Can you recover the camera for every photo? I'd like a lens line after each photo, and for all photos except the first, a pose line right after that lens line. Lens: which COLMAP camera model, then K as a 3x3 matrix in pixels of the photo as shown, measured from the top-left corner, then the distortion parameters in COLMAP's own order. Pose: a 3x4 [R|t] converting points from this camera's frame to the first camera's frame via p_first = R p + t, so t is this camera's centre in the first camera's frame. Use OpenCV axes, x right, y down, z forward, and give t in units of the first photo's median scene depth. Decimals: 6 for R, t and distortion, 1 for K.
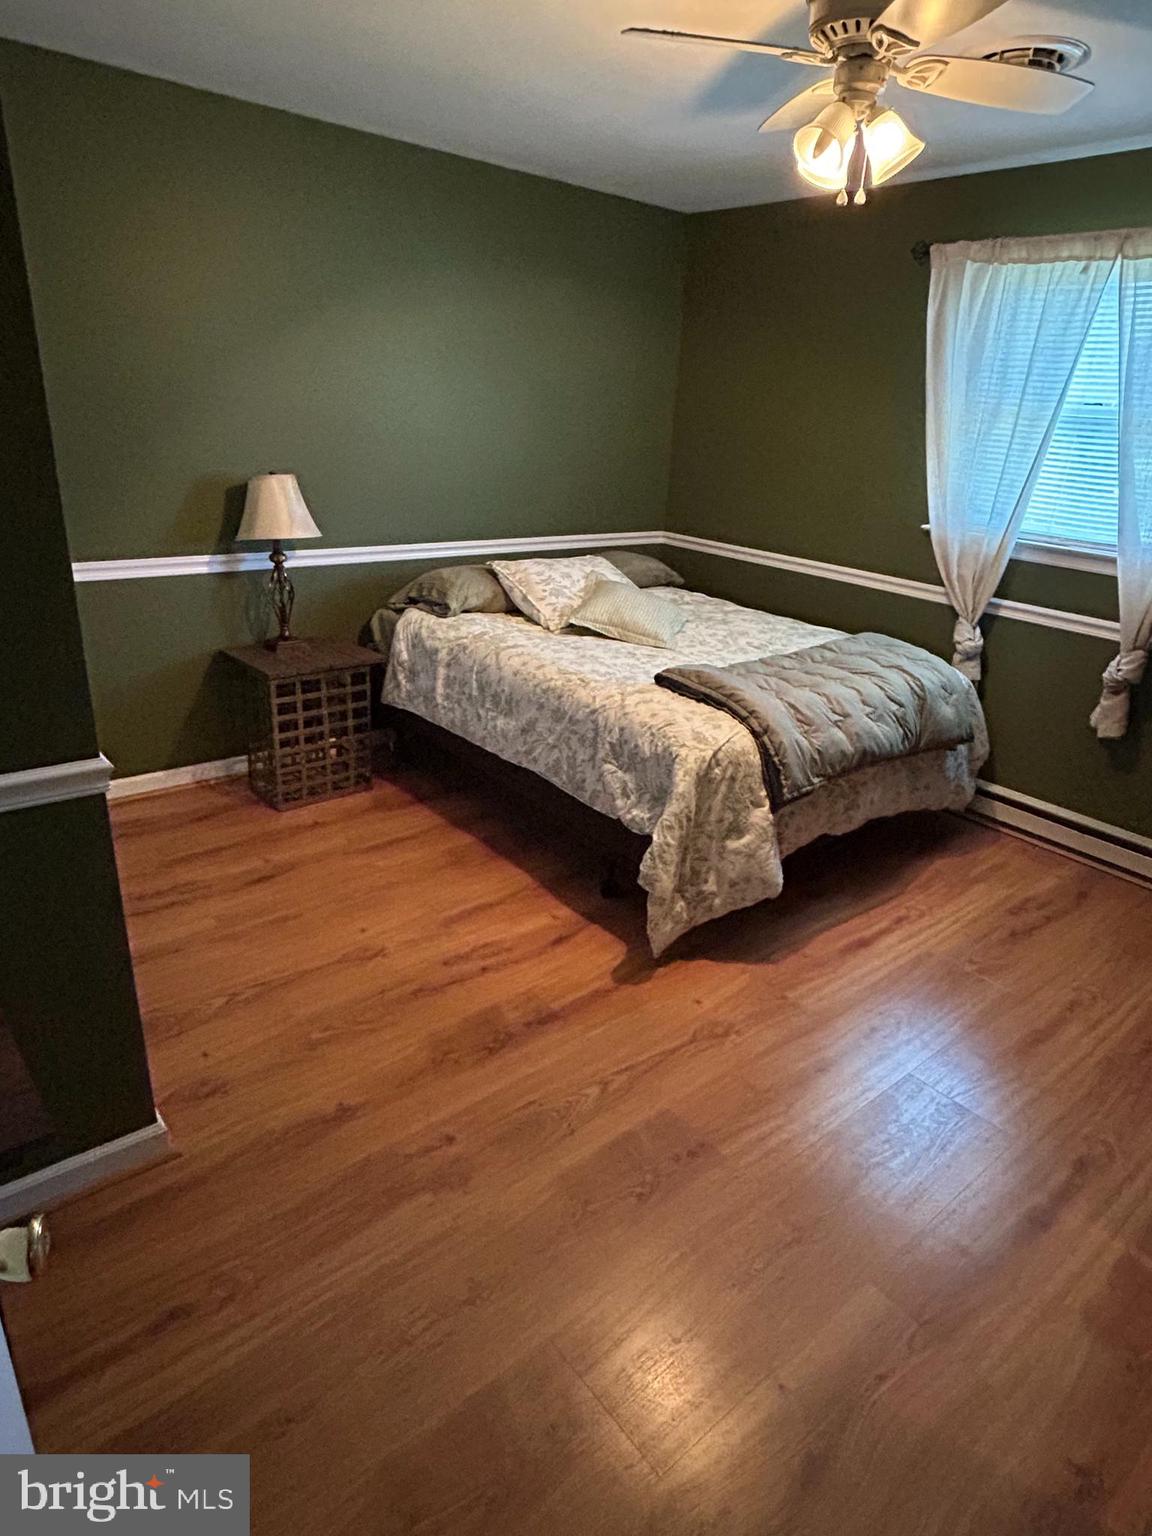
lens RADIAL K [[904.5, 0, 571.1], [0, 904.5, 747.8], [0, 0, 1]] dist [0.038069, 0.000309]
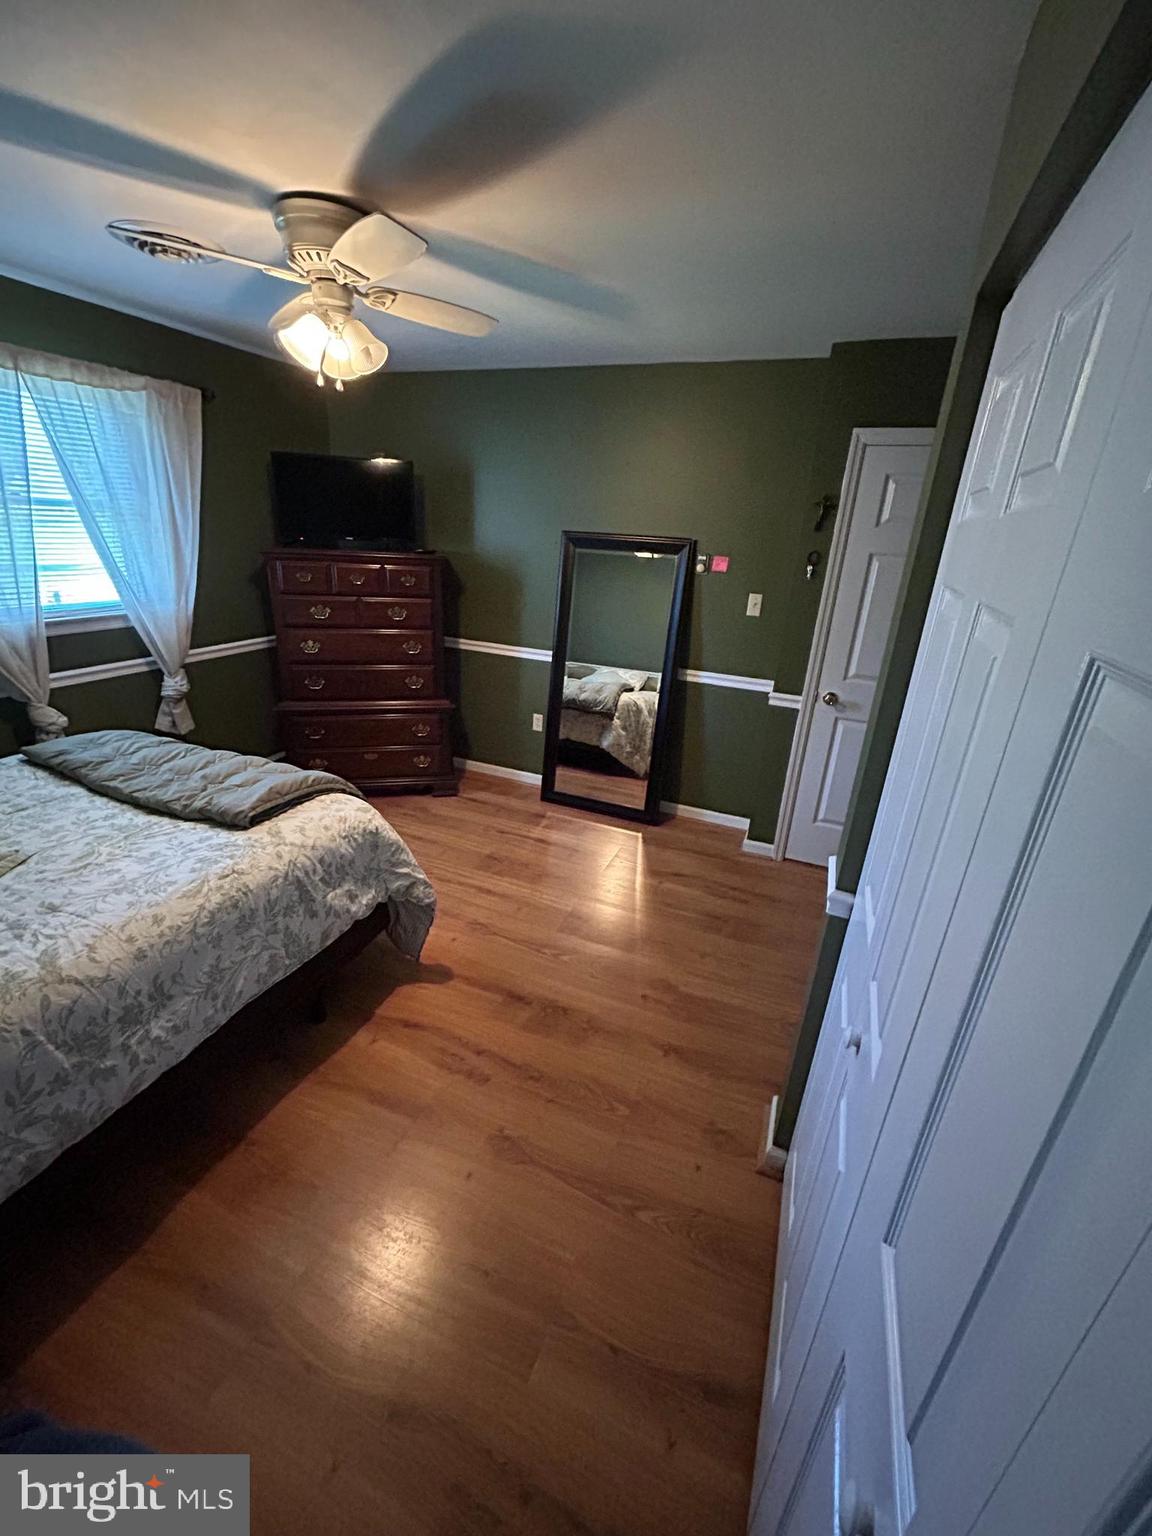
lens RADIAL K [[629.4, 0, 576.0], [0, 629.4, 768.0], [0, 0, 1]] dist [0.017355, -0.000113]
pose [[-0.468084, -0.399098, 0.788428, -0.584875], [0.241217, 0.800617, 0.548477, -0.414159], [-0.850124, 0.446916, -0.278487, 0.876396]]
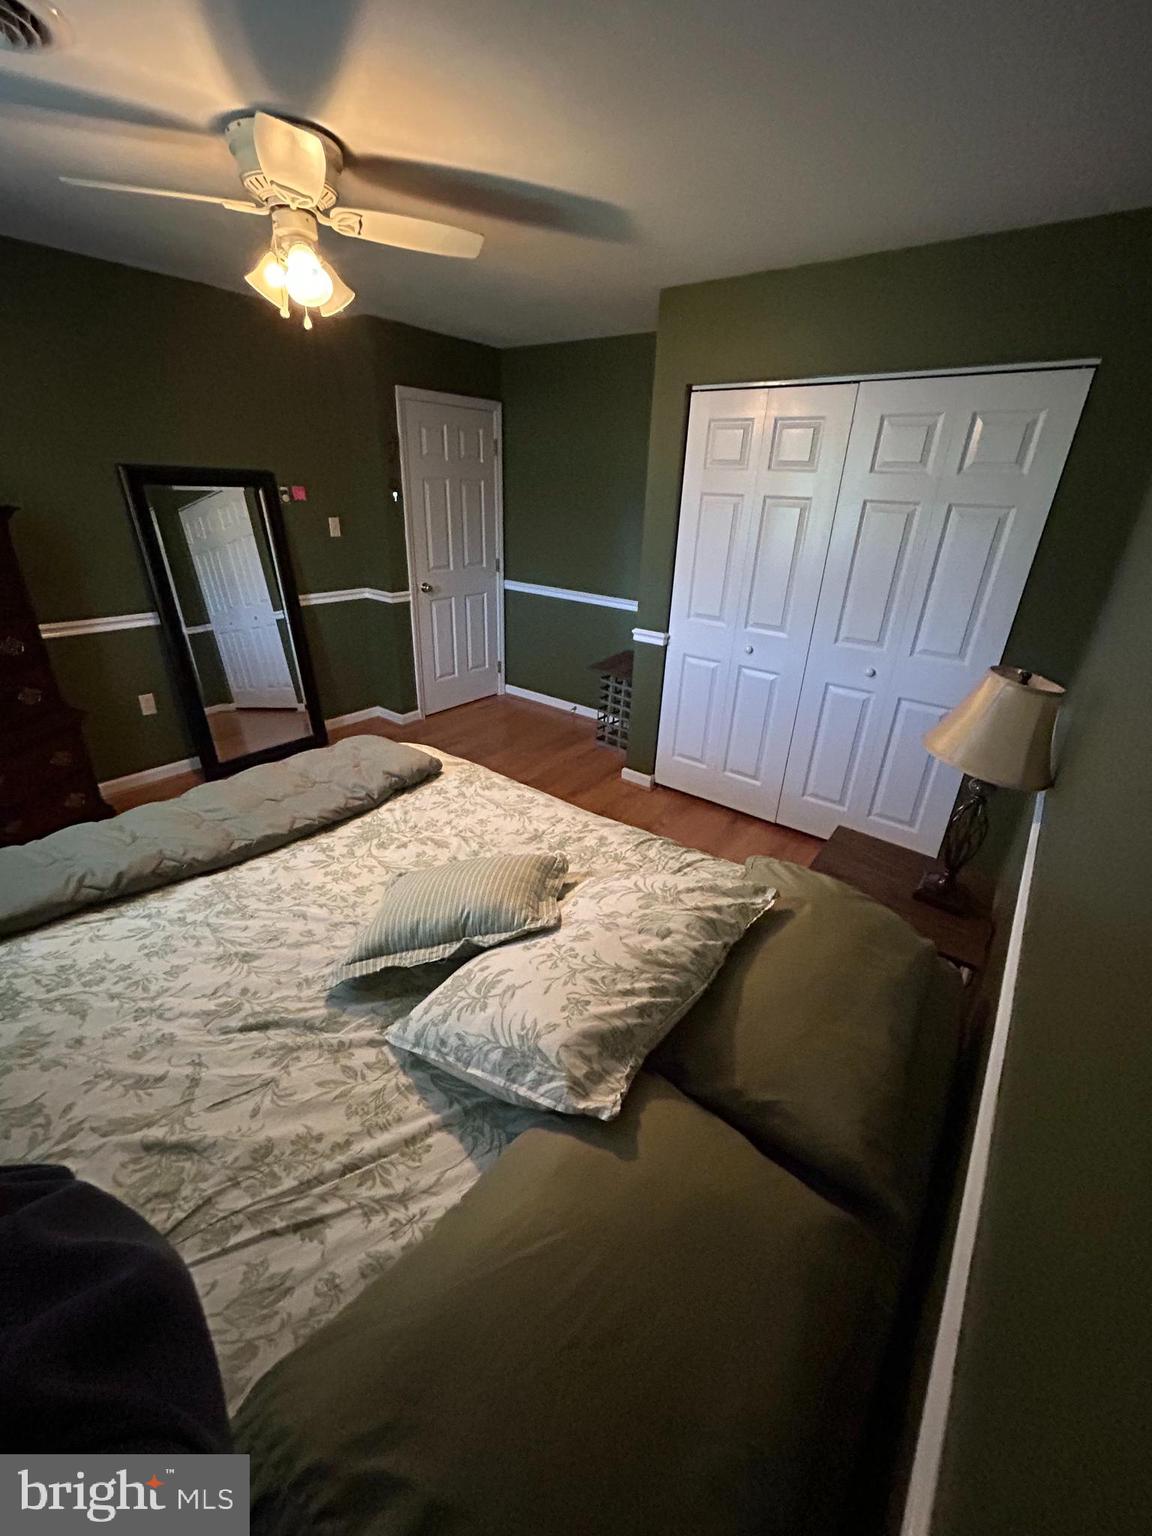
lens RADIAL K [[617.2, 0, 576.0], [0, 617.2, 768.0], [0, 0, 1]] dist [-0.001153, -0.000019]
pose [[-0.973030, 0.003401, -0.230652, 0.106681], [-0.162749, 0.698485, 0.696873, -0.596703], [0.163477, 0.715617, -0.679094, 1.522956]]
